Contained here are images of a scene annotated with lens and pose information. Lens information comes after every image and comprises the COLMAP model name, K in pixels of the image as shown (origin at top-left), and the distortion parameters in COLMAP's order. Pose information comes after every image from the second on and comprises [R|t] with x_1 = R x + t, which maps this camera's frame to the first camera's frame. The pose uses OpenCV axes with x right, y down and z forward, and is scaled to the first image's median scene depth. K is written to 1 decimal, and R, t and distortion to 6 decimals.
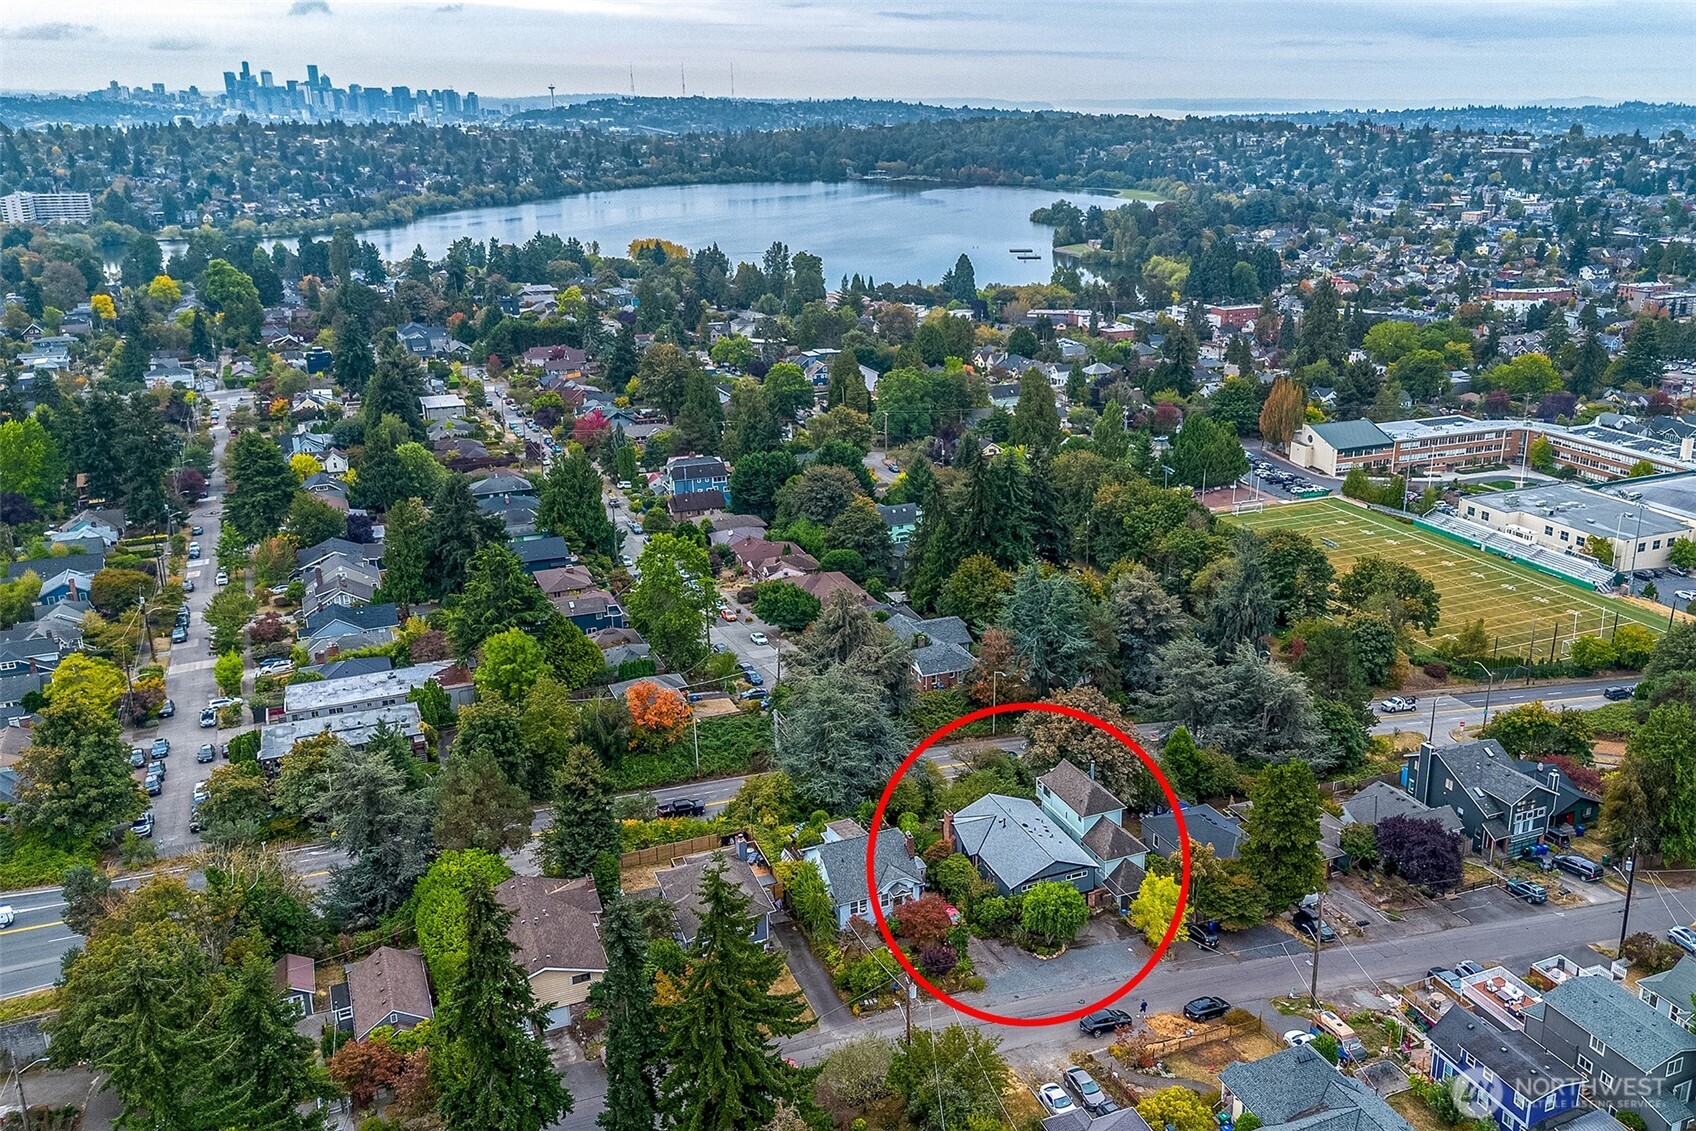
lens RADIAL K [[1509.6, 0, 840.7], [0, 1509.6, 568.8], [0, 0, 1]] dist [0.048959, -0.009235]
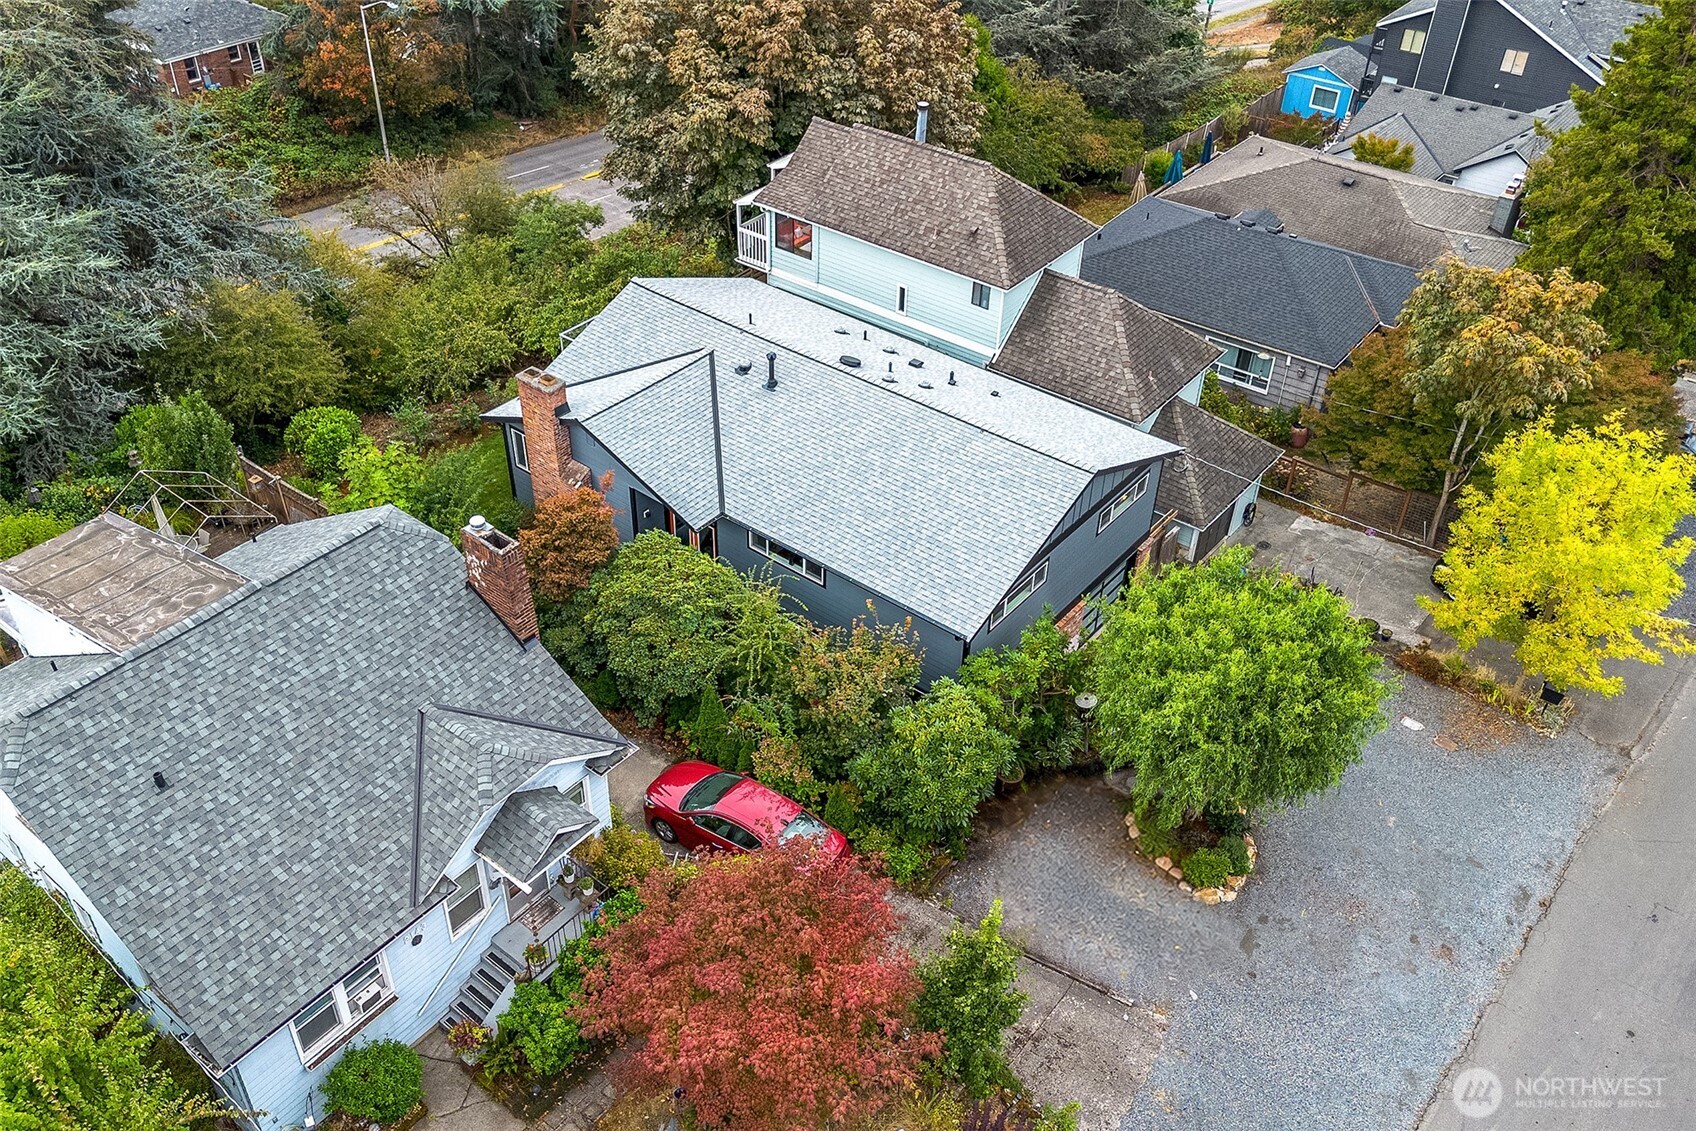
lens RADIAL K [[1509.6, 0, 840.7], [0, 1509.6, 568.8], [0, 0, 1]] dist [0.048959, -0.009235]
pose [[0.864161, -0.274140, 0.421987, 0.001828], [0.127153, 0.930325, 0.343989, 0.105463], [-0.486886, -0.243605, 0.838808, 0.717936]]
